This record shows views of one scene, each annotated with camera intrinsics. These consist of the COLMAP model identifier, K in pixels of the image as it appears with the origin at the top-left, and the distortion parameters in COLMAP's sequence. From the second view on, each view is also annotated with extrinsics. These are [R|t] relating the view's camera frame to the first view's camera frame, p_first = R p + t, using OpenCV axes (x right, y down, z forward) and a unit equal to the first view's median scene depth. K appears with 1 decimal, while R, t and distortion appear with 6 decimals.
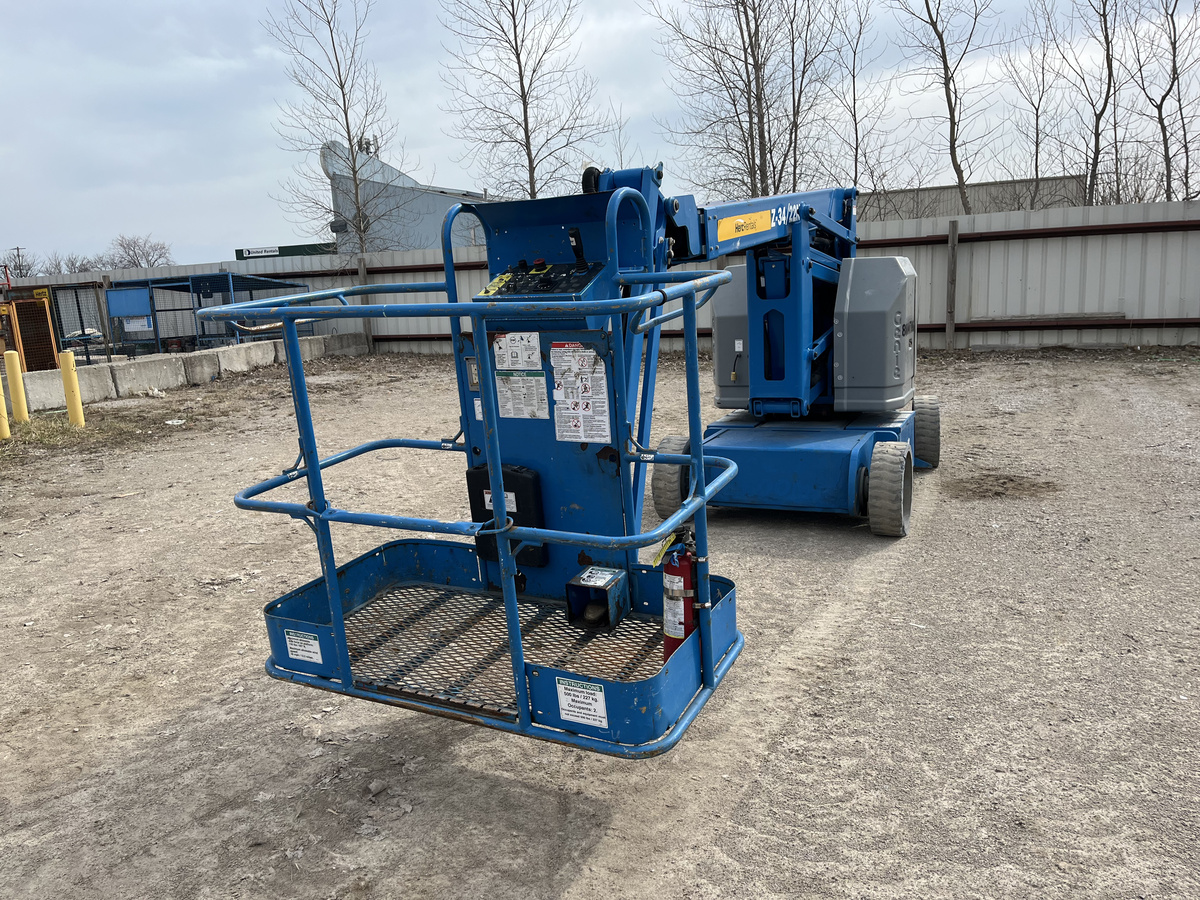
lens RADIAL K [[908.4, 0, 600.0], [0, 908.4, 450.0], [0, 0, 1]] dist [0.072278, -0.094468]
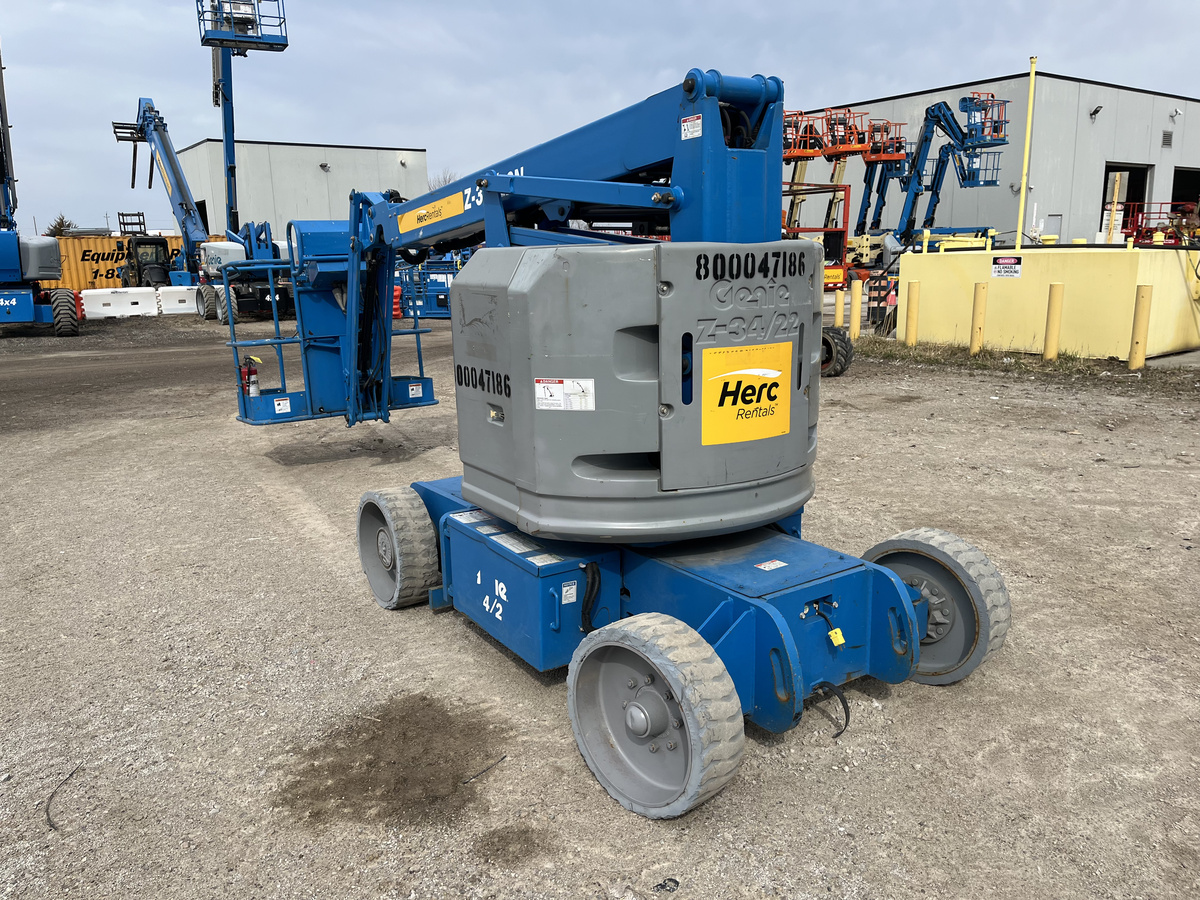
lens RADIAL K [[908.4, 0, 600.0], [0, 908.4, 450.0], [0, 0, 1]] dist [0.072278, -0.094468]
pose [[-0.512862, 0.244784, -0.822832, 1.483808], [-0.110117, 0.931810, 0.345839, -0.567754], [0.851379, 0.267975, -0.450935, 2.567212]]
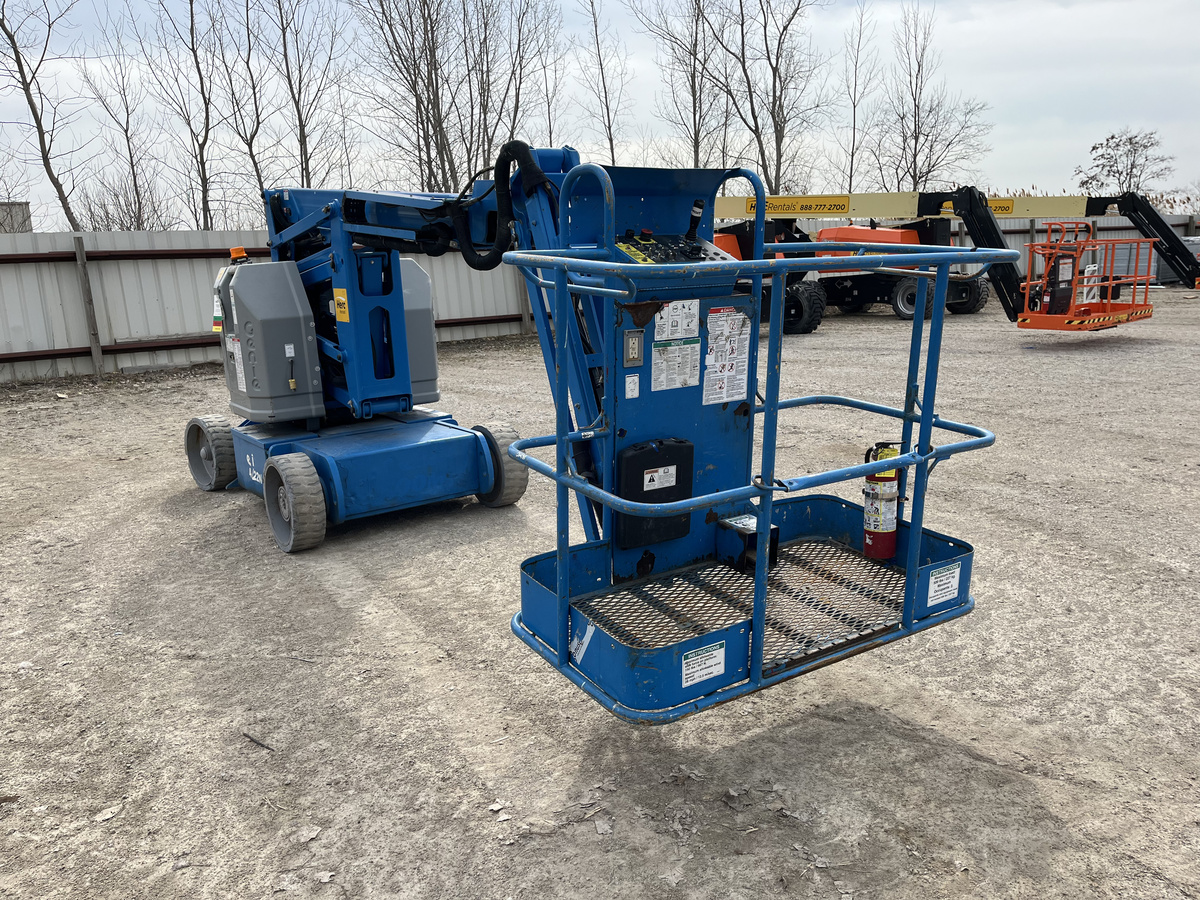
lens RADIAL K [[902.7, 0, 592.5], [0, 902.7, 447.4], [0, 0, 1]] dist [0.072436, -0.086104]
pose [[0.496223, -0.148948, 0.855323, -0.967075], [0.178383, 0.981646, 0.067455, -0.053430], [-0.849672, 0.119102, 0.513685, 0.570817]]
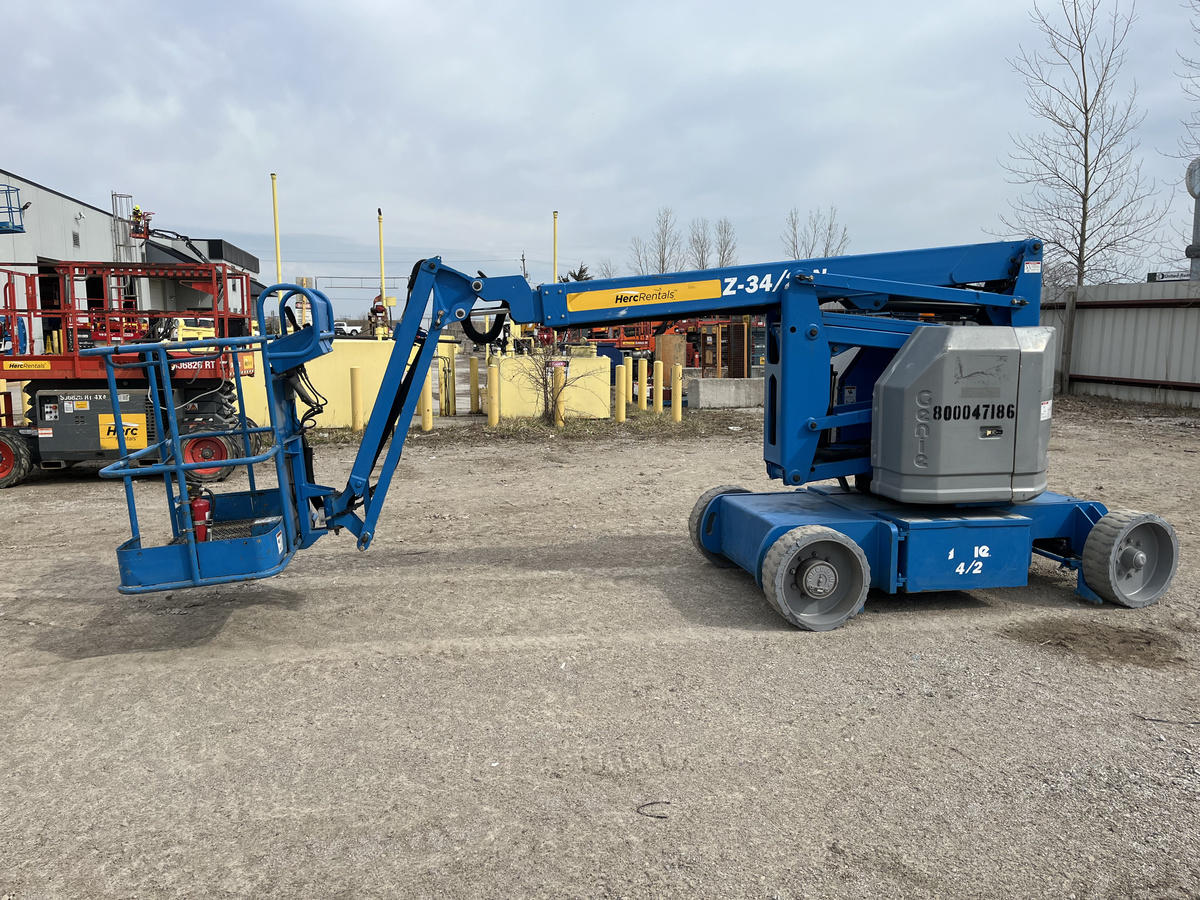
lens RADIAL K [[902.7, 0, 592.5], [0, 902.7, 447.4], [0, 0, 1]] dist [0.072436, -0.086104]
pose [[0.596714, 0.153873, -0.787563, 1.532185], [-0.174376, 0.982855, 0.059909, -0.177538], [0.783278, 0.101584, 0.613316, 0.431067]]
